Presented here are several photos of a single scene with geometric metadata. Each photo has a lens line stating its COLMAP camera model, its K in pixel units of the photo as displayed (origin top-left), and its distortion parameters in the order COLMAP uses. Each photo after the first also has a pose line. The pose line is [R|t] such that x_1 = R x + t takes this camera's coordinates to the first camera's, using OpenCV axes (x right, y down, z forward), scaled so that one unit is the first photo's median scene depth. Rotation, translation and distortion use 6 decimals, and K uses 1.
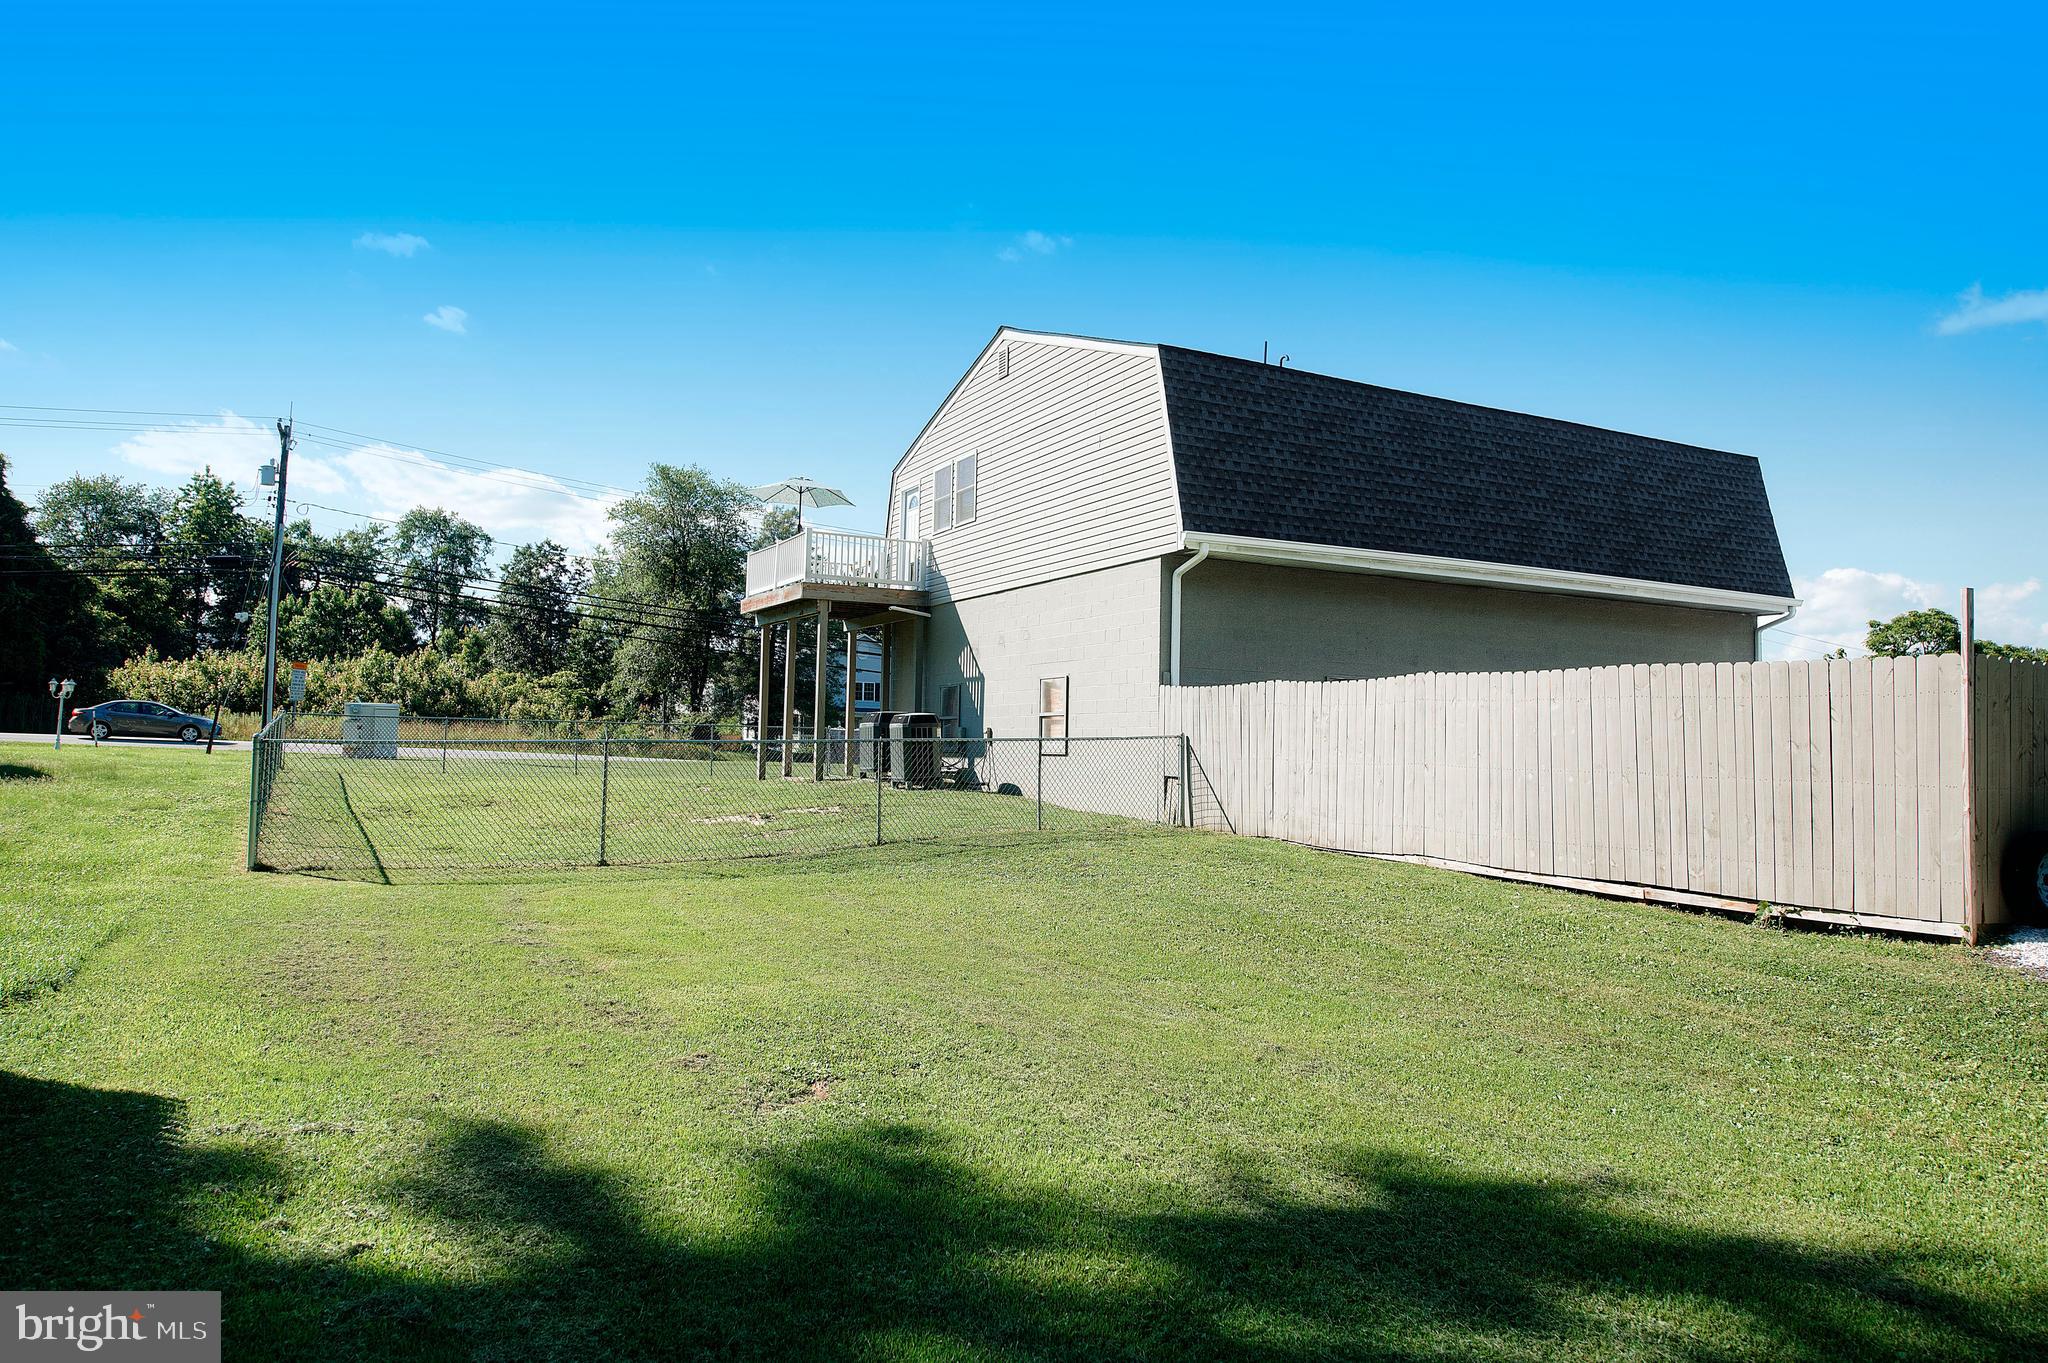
lens RADIAL K [[1366.5, 0, 1025.2], [0, 1366.5, 669.4], [0, 0, 1]] dist [-0.006181, 0.000220]
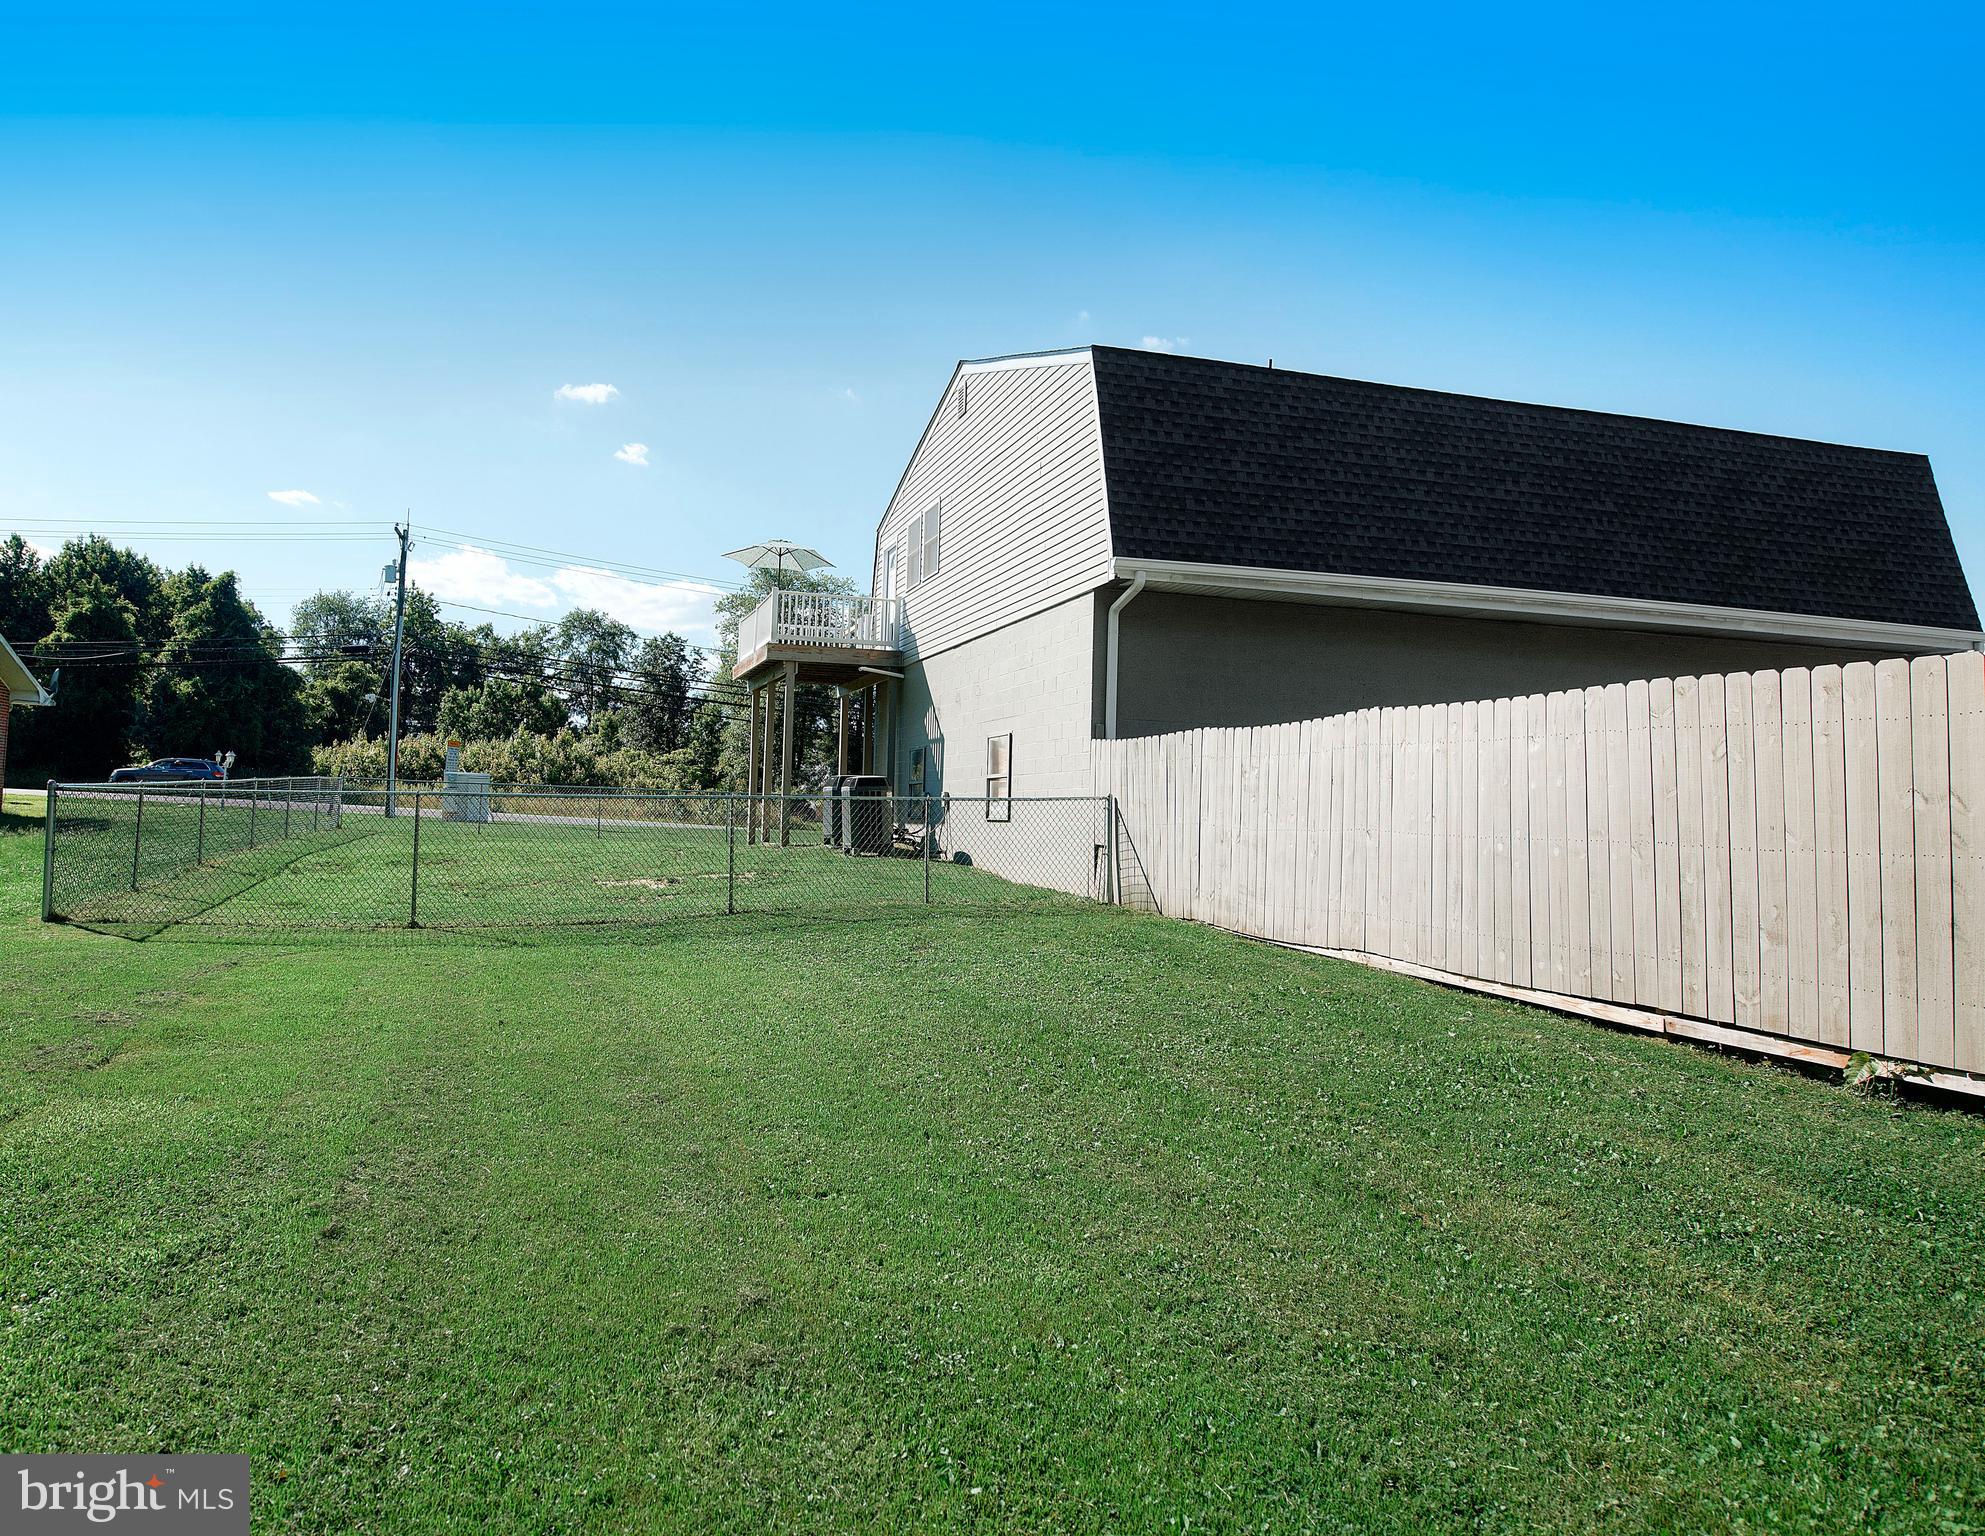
lens RADIAL K [[1161.2, 0, 911.3], [0, 1161.2, 764.5], [0, 0, 1]] dist [-0.004063, -0.005031]
pose [[0.967472, -0.001506, -0.252973, 0.160812], [0.001929, 0.999997, 0.001427, 0.024230], [0.252970, -0.001869, 0.967472, 0.241985]]
